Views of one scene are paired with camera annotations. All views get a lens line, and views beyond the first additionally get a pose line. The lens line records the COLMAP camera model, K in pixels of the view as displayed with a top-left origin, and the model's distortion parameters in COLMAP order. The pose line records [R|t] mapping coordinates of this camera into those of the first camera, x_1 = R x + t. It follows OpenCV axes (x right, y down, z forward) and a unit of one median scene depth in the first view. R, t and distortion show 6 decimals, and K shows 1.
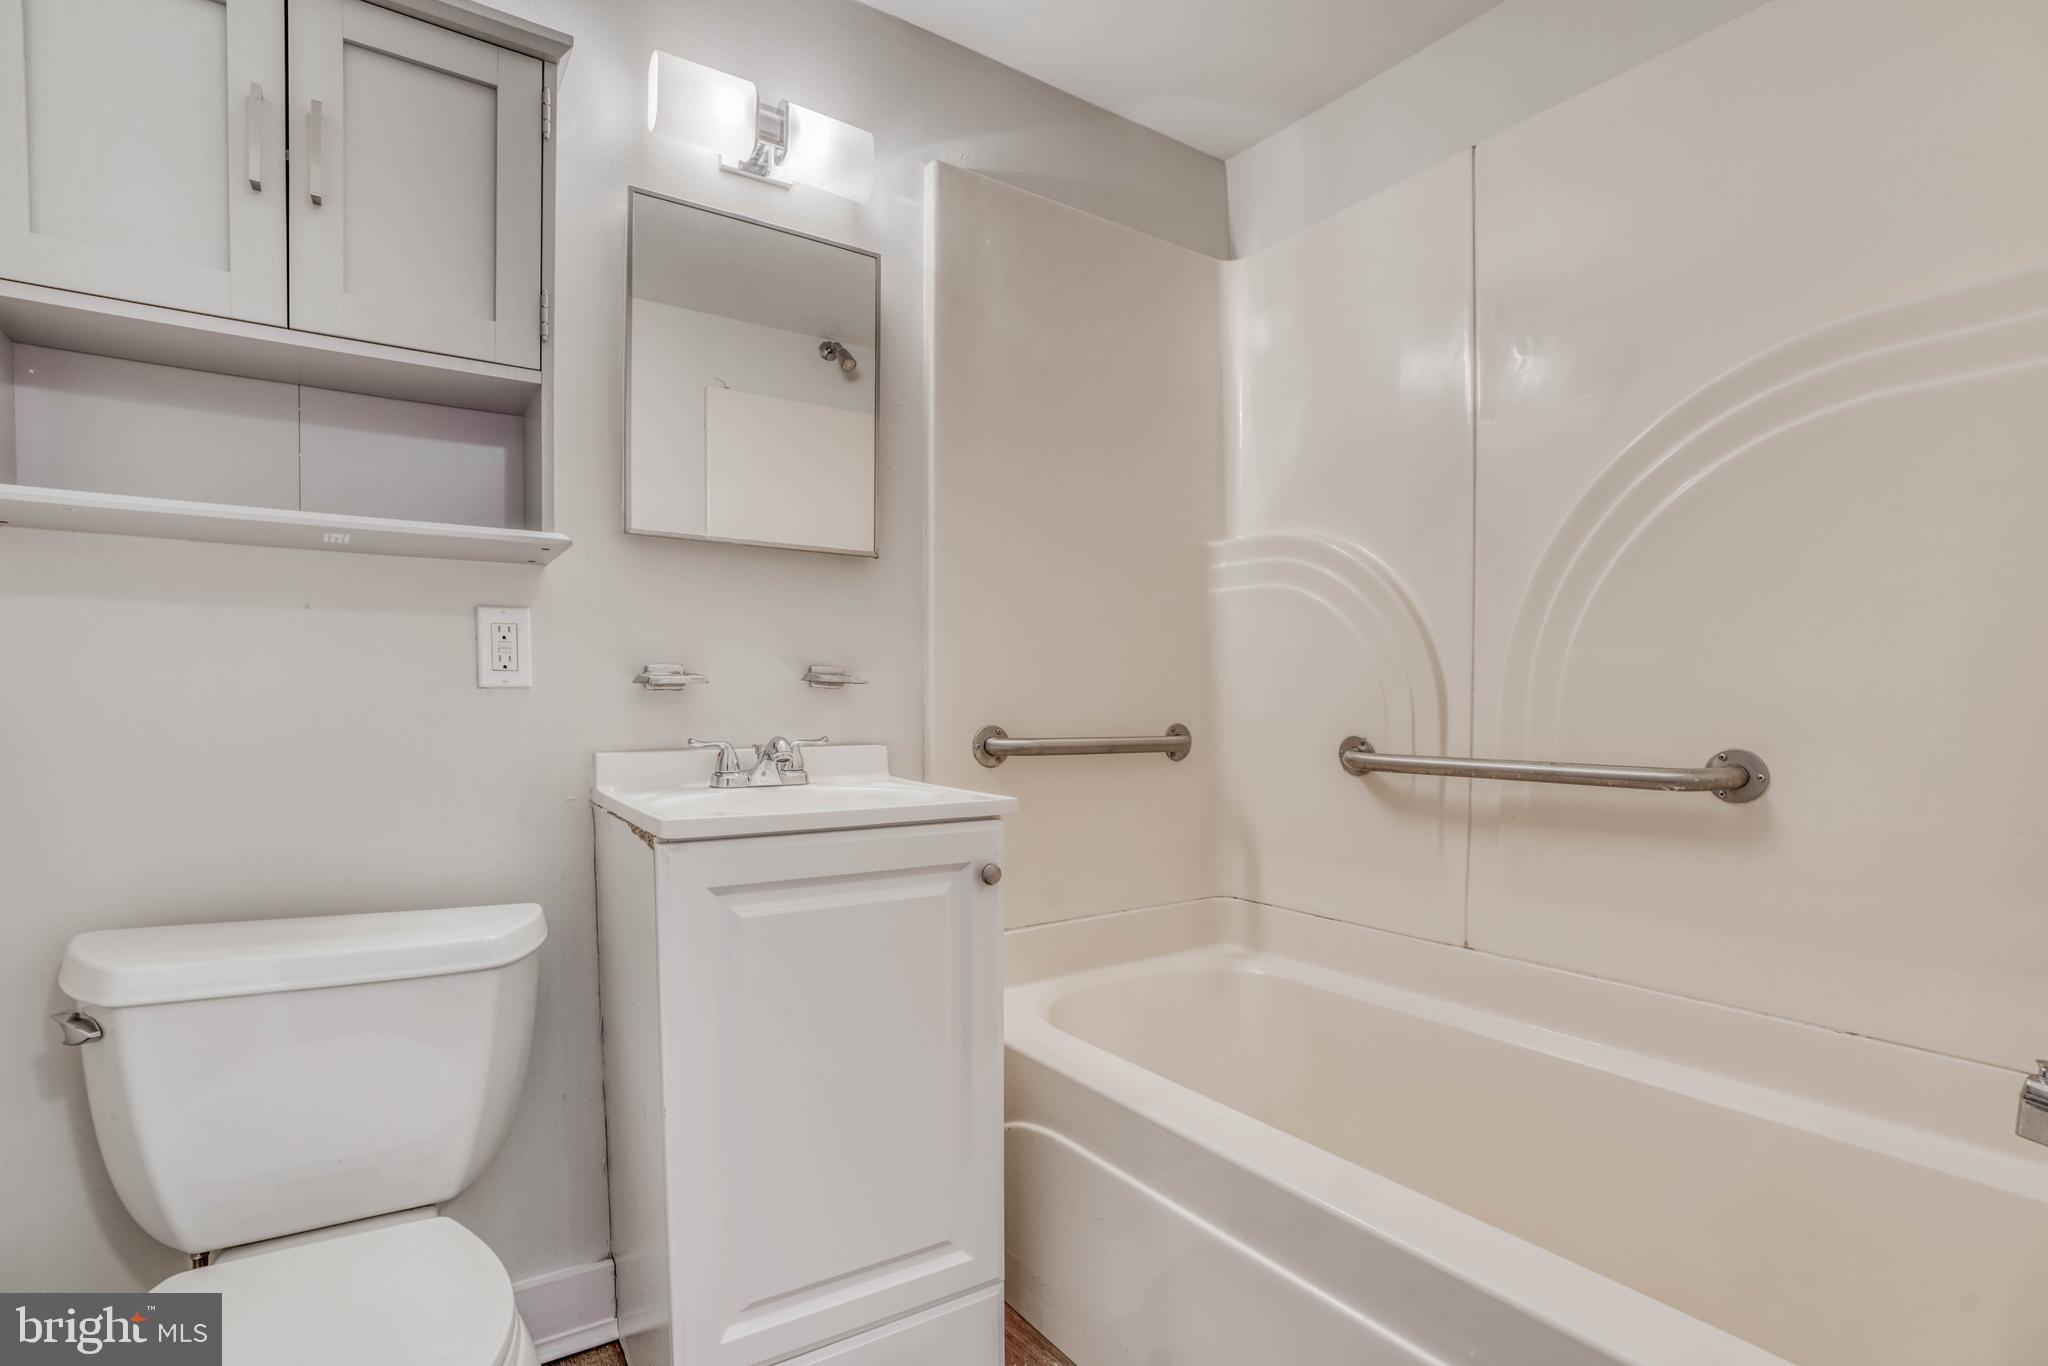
lens RADIAL K [[989.5, 0, 1030.3], [0, 989.5, 734.2], [0, 0, 1]] dist [-0.064444, 0.022727]
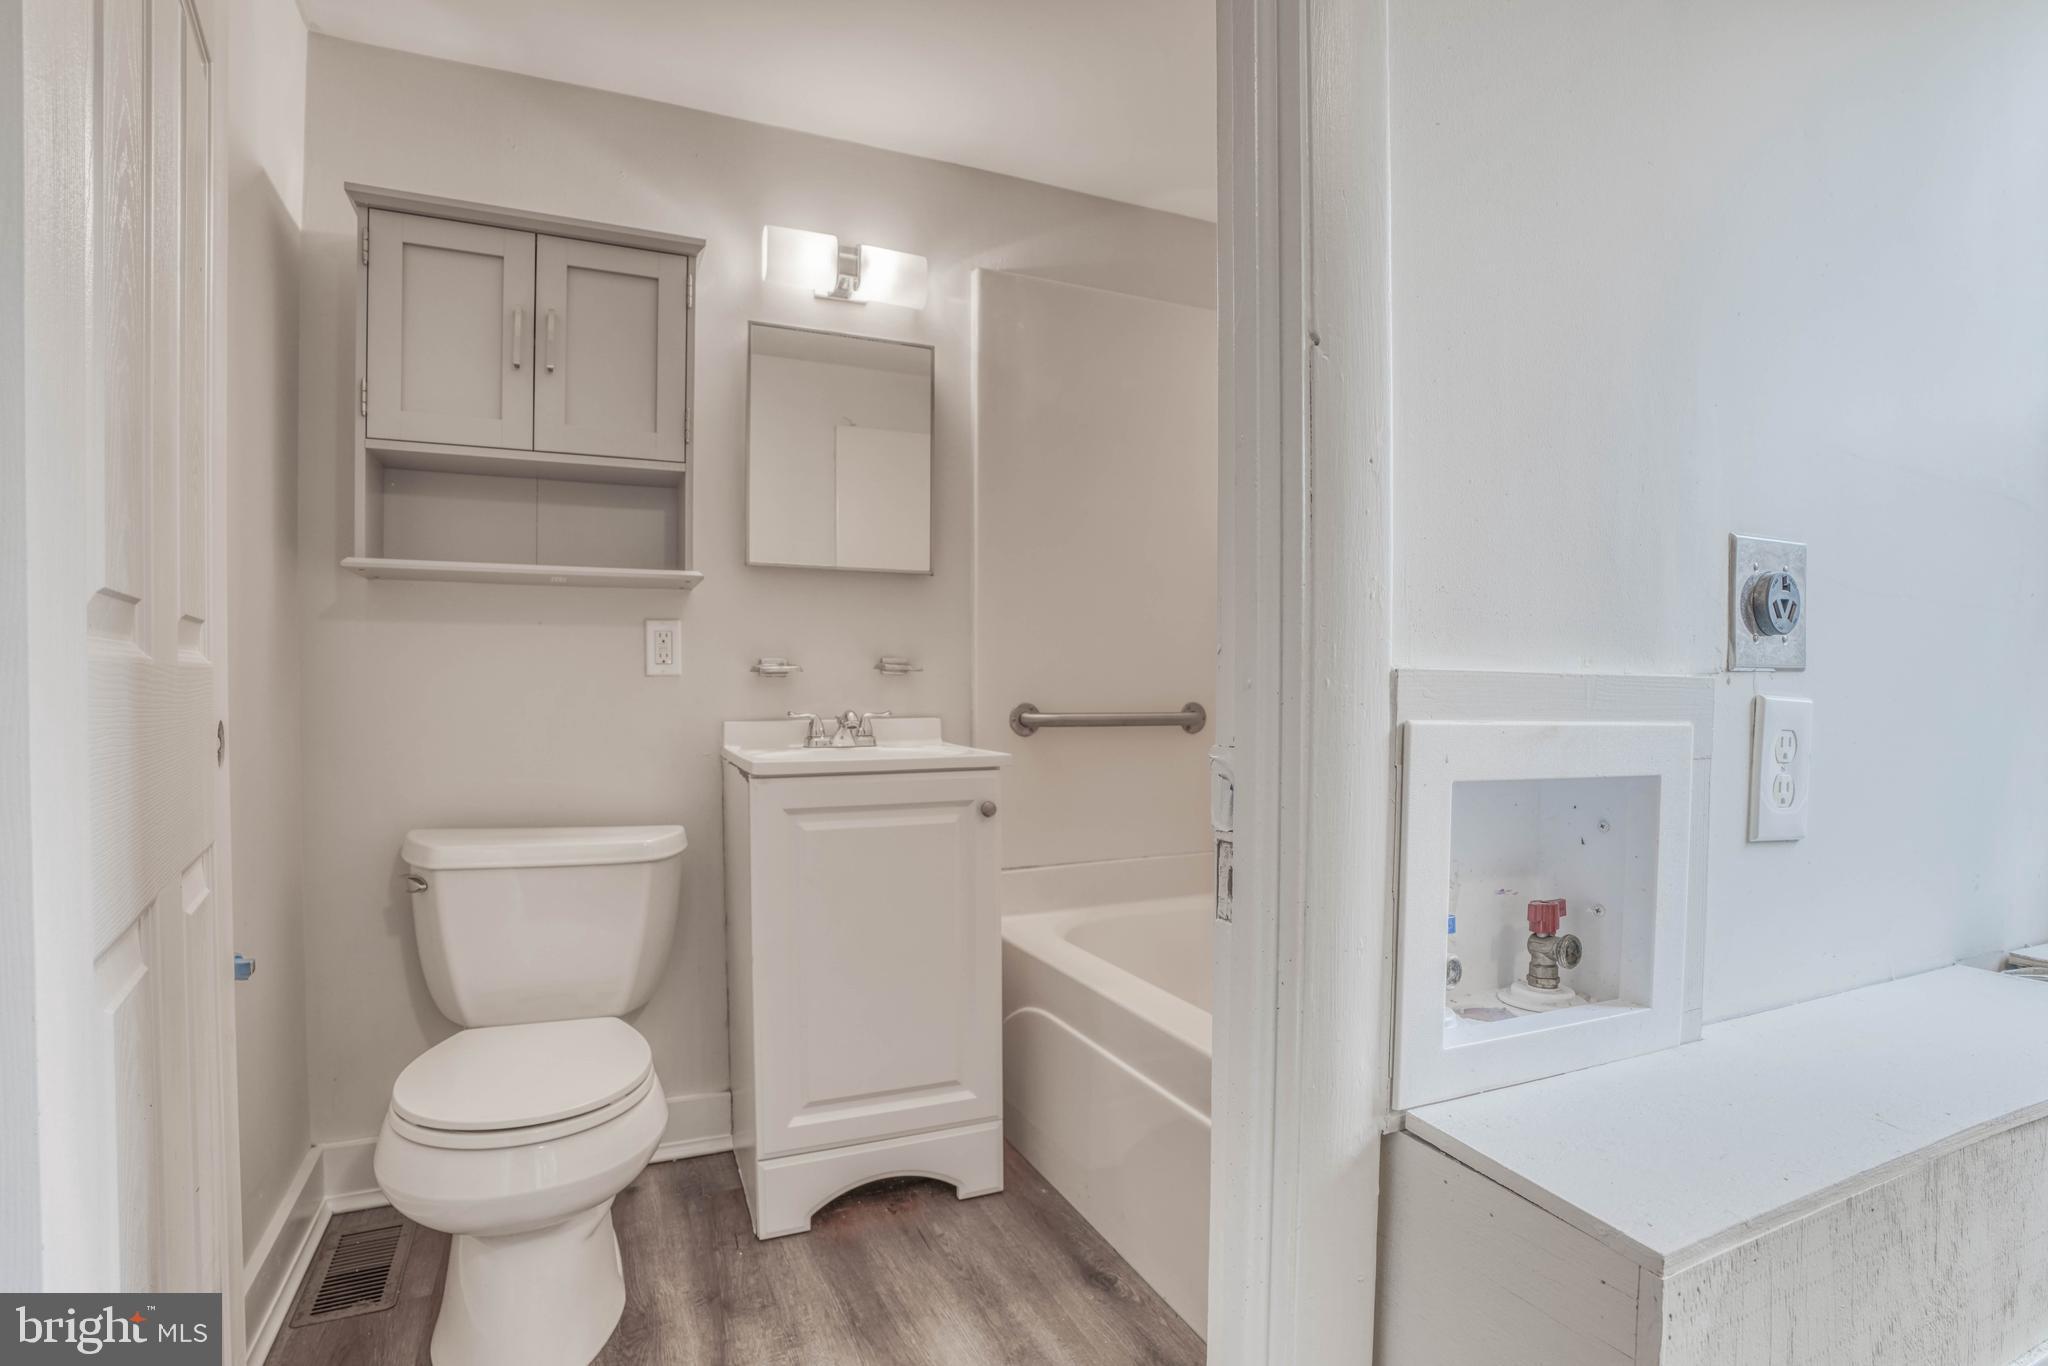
lens RADIAL K [[939.2, 0, 981.6], [0, 939.2, 680.6], [0, 0, 1]] dist [-0.065389, 0.026032]
pose [[0.982221, -0.005567, -0.187643, 0.167762], [-0.001553, 0.999285, -0.037777, 0.010128], [0.187719, 0.037397, 0.981510, -0.245957]]
